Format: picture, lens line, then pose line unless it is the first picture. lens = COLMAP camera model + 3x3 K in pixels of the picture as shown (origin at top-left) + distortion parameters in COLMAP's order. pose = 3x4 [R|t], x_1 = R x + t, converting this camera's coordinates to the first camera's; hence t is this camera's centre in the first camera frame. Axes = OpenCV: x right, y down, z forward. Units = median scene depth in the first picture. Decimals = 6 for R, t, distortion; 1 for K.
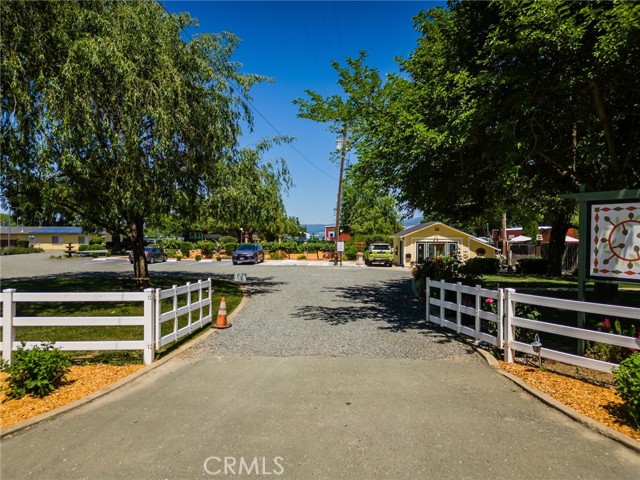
lens RADIAL K [[447.4, 0, 318.8], [0, 447.4, 239.4], [0, 0, 1]] dist [0.066558, -0.060832]
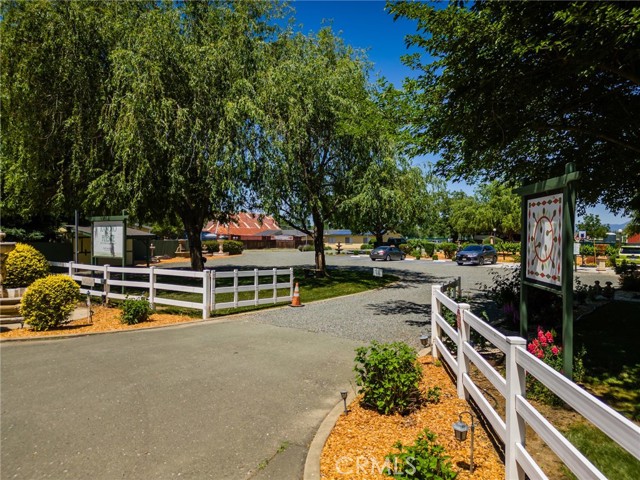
lens RADIAL K [[447.4, 0, 318.8], [0, 447.4, 239.4], [0, 0, 1]] dist [0.066558, -0.060832]
pose [[0.795251, 0.002789, -0.606274, 0.841586], [-0.004566, 0.999989, -0.001389, 0.006774], [0.606263, 0.003873, 0.795254, 0.025718]]
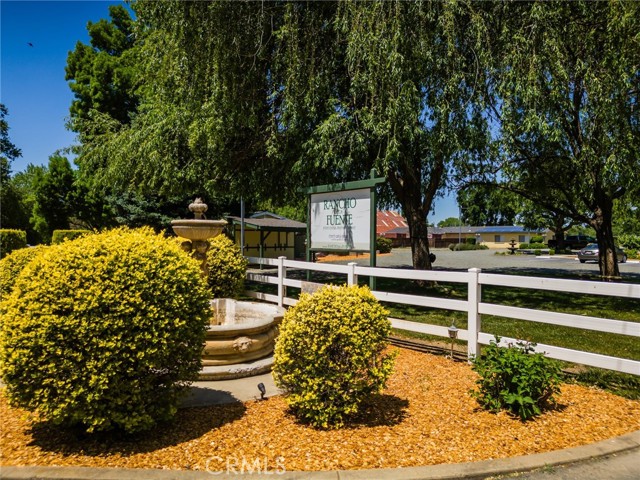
lens RADIAL K [[447.4, 0, 318.8], [0, 447.4, 239.4], [0, 0, 1]] dist [0.066558, -0.060832]
pose [[0.623236, 0.004326, -0.782022, -0.210038], [-0.006967, 0.999976, -0.000021, 0.057927], [0.782003, 0.005462, 0.623251, 0.258163]]
